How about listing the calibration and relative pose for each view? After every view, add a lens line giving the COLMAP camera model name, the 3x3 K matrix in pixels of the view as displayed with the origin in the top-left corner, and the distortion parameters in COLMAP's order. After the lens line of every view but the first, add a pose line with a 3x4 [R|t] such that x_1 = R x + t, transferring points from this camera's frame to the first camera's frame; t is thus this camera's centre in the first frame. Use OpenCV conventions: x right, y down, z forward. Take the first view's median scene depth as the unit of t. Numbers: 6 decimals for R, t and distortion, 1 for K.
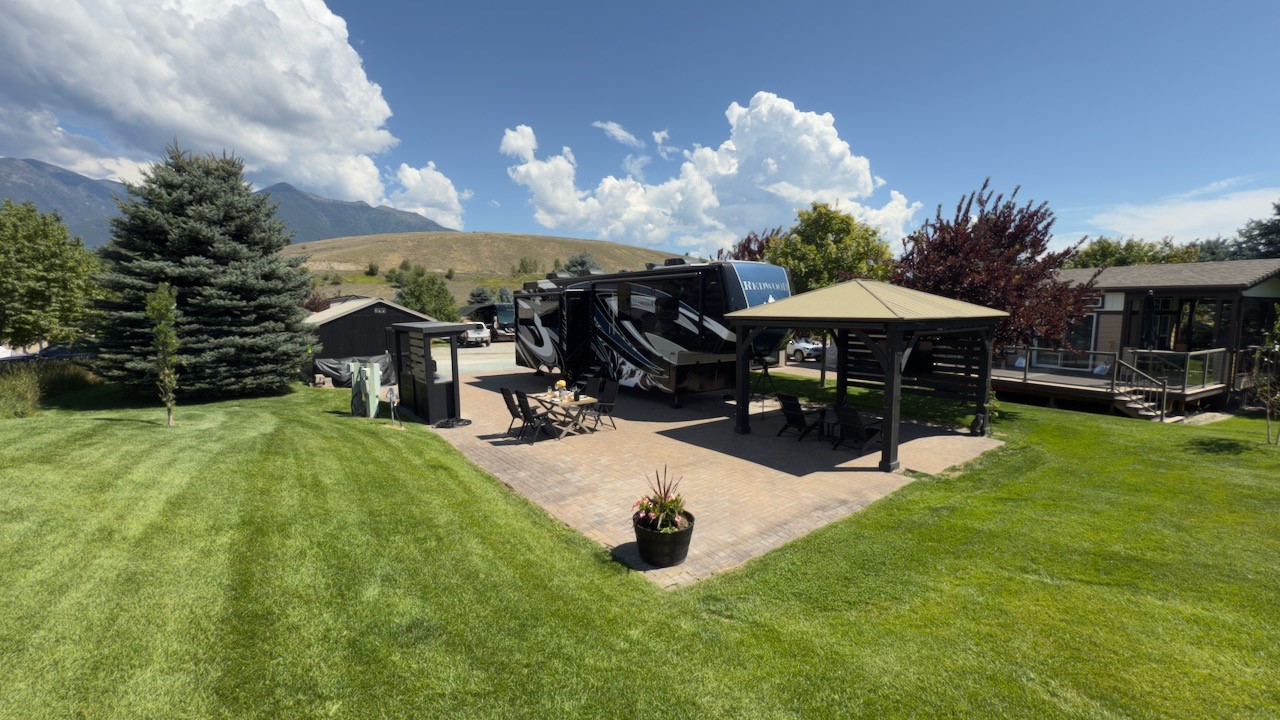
lens RADIAL K [[517.0, 0, 634.9], [0, 517.0, 355.4], [0, 0, 1]] dist [0.001032, -0.000516]
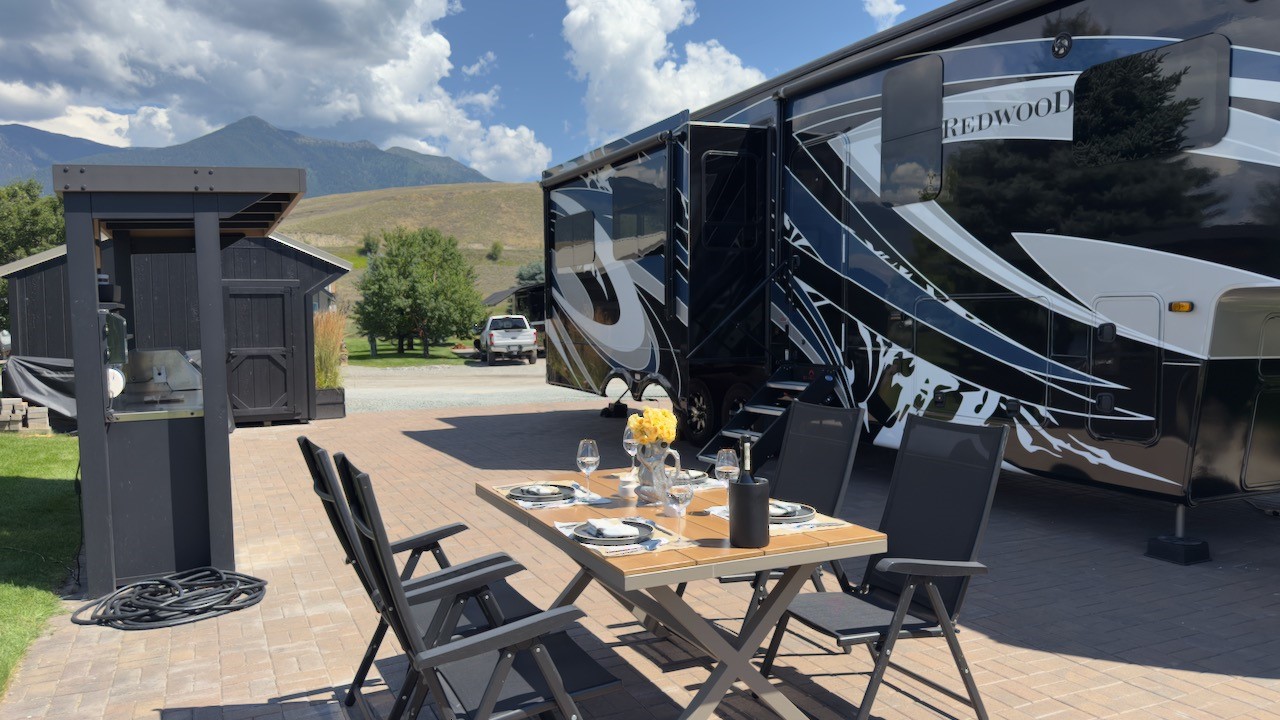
lens RADIAL K [[916.1, 0, 629.3], [0, 916.1, 372.3], [0, 0, 1]] dist [0.029897, -0.063531]
pose [[0.980105, 0.011251, -0.198159, -0.070770], [-0.016585, 0.999543, -0.025279, 0.034879], [0.197784, 0.028063, 0.979844, 0.549259]]
